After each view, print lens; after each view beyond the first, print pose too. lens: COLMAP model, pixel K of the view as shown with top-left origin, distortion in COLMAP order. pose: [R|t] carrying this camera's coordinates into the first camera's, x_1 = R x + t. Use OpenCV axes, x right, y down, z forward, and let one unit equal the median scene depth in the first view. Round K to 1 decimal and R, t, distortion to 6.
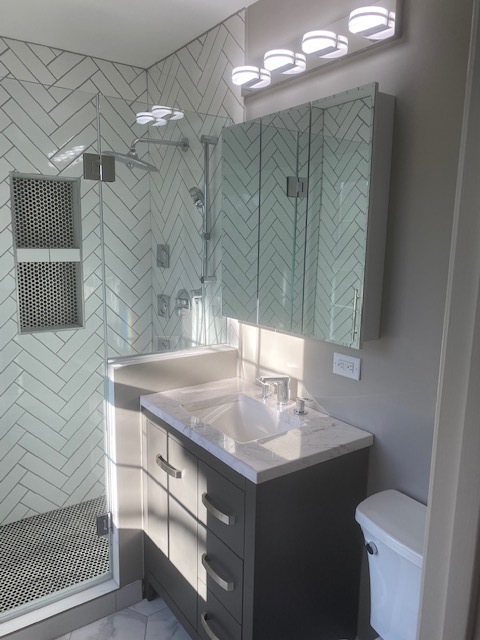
lens RADIAL K [[494.0, 0, 240.0], [0, 494.0, 320.0], [0, 0, 1]] dist [0.000410, -0.006378]
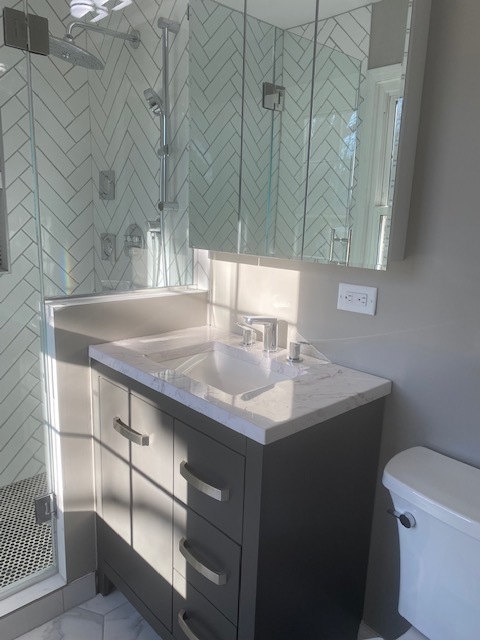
lens RADIAL K [[494.0, 0, 240.0], [0, 494.0, 320.0], [0, 0, 1]] dist [0.000410, -0.006378]
pose [[0.990901, -0.014310, 0.133833, -0.068815], [0.006752, 0.998365, 0.056753, 0.069312], [-0.134426, -0.055333, 0.989377, 0.194391]]
